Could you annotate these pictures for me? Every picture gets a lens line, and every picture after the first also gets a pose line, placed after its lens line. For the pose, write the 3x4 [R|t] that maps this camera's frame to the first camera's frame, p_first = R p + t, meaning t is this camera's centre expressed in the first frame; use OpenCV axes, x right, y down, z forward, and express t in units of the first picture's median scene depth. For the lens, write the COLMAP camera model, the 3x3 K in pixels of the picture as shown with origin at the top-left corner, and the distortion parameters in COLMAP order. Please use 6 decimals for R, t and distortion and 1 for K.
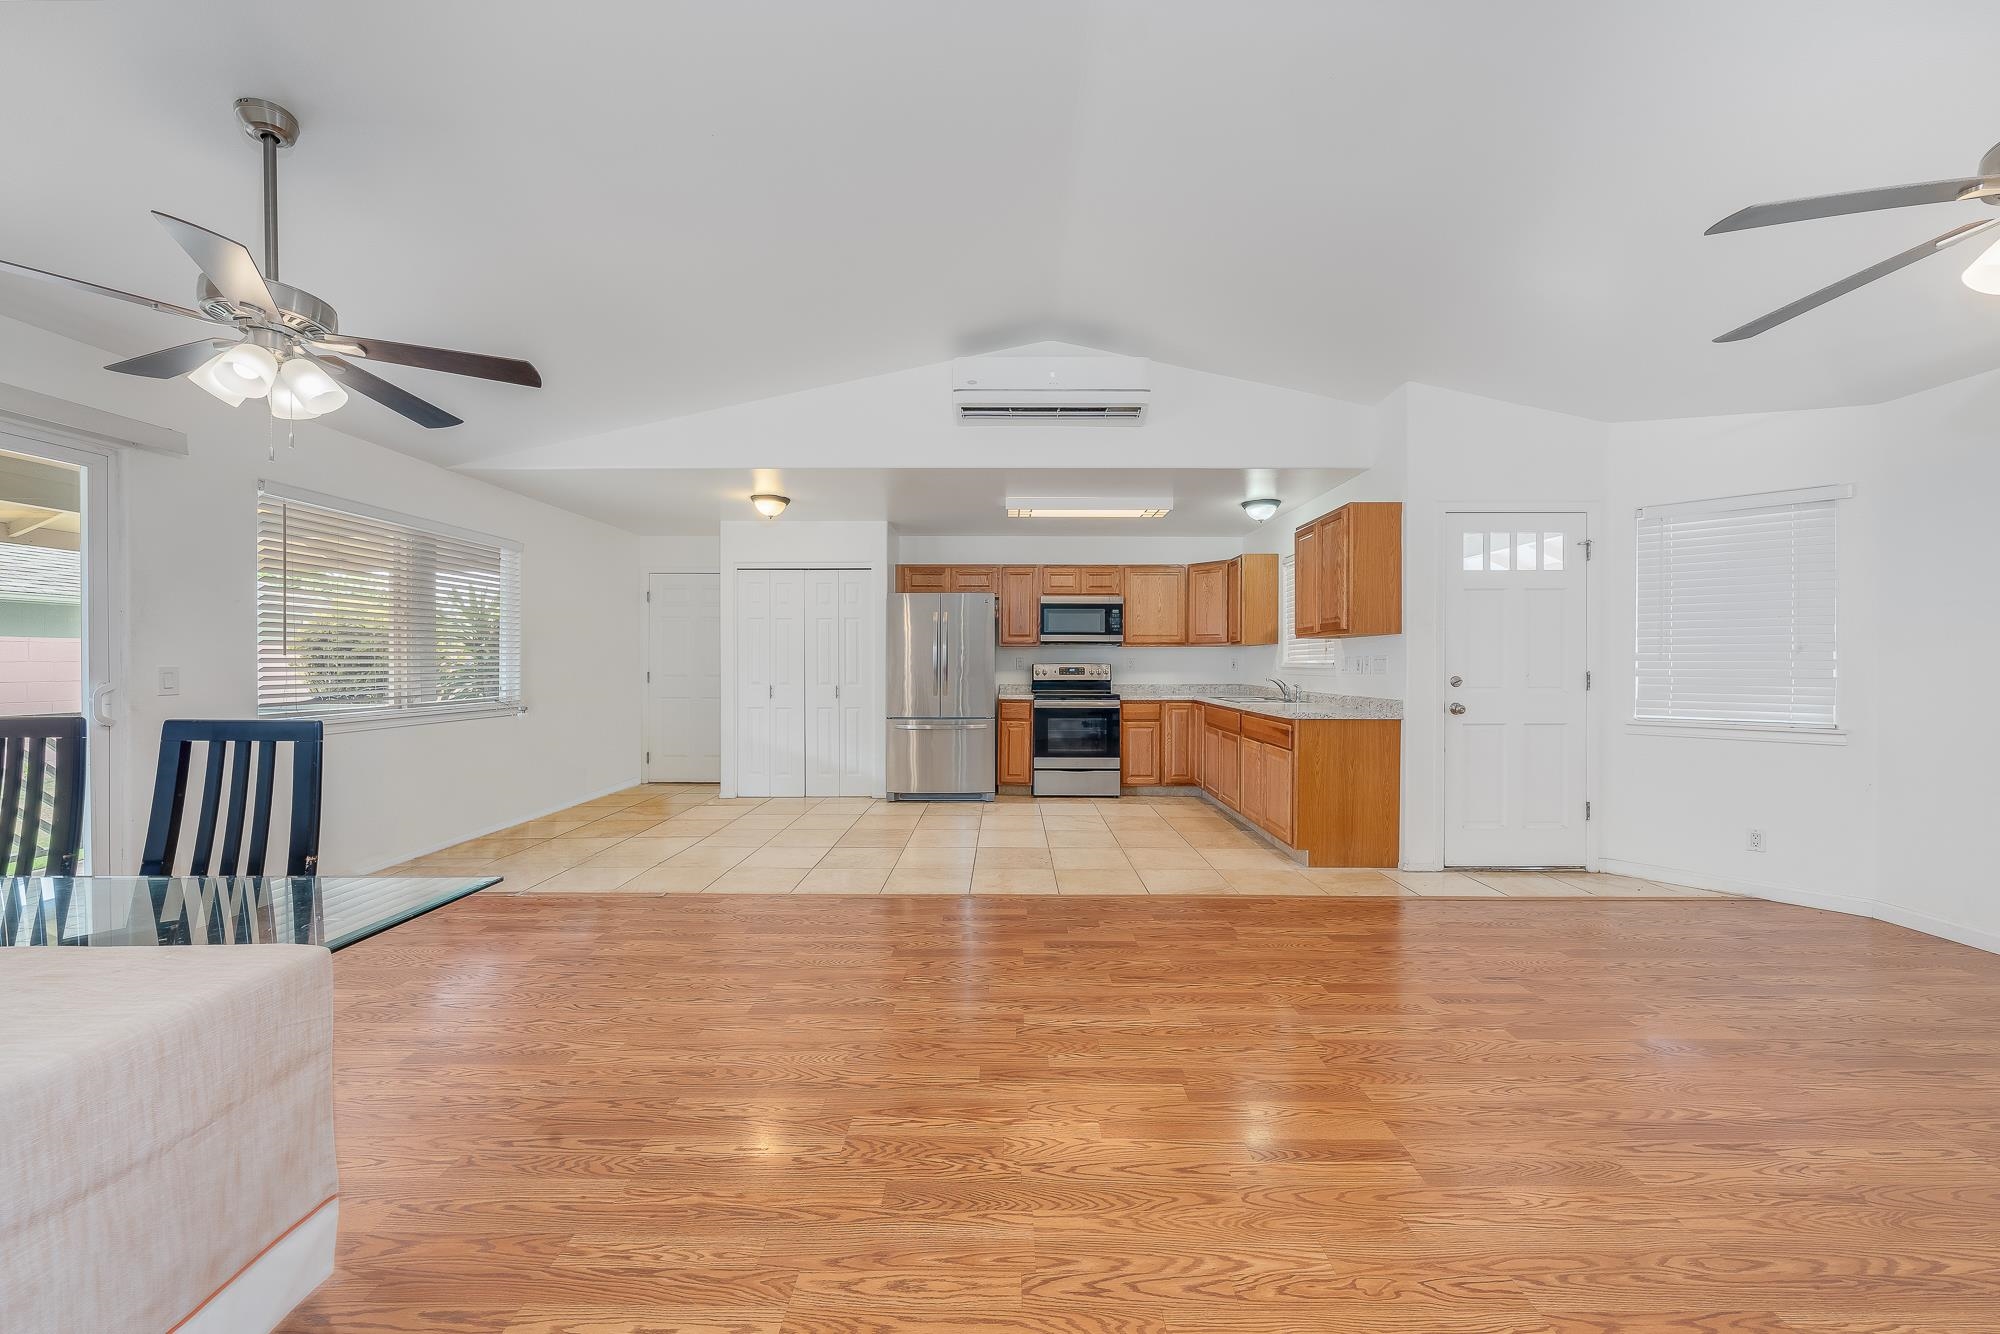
lens RADIAL K [[691.9, 0, 999.8], [0, 691.9, 669.1], [0, 0, 1]] dist [-0.009466, 0.000306]
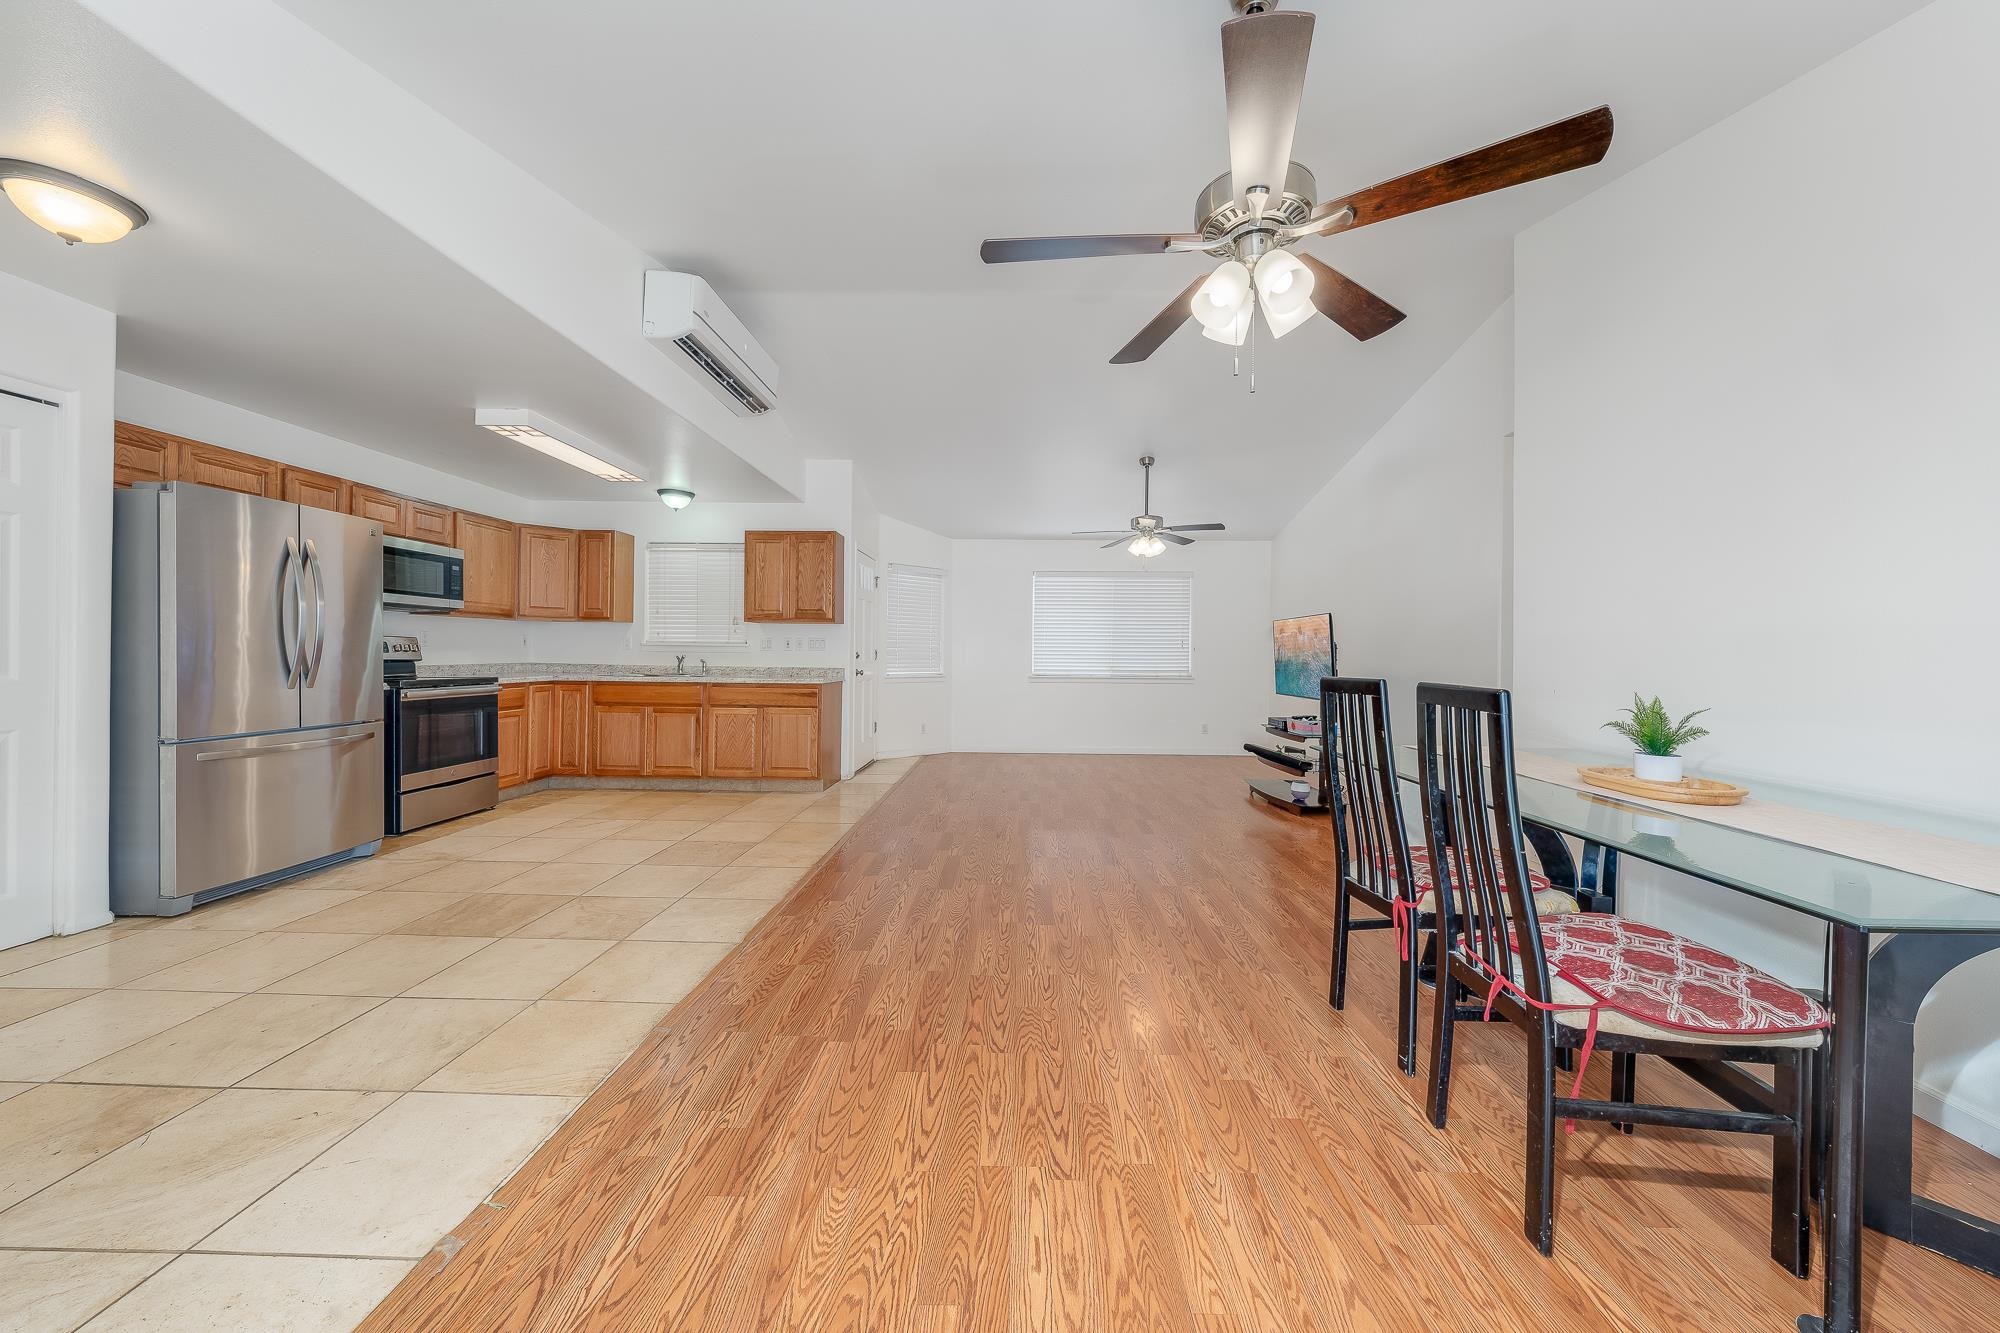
lens RADIAL K [[700.6, 0, 1001.2], [0, 700.6, 657.0], [0, 0, 1]] dist [0.001545, 0.000054]
pose [[0.023984, -0.007945, 0.999681, -0.933662], [-0.003299, 0.999962, 0.008026, 0.008314], [-0.999707, -0.003490, 0.023957, 0.618925]]
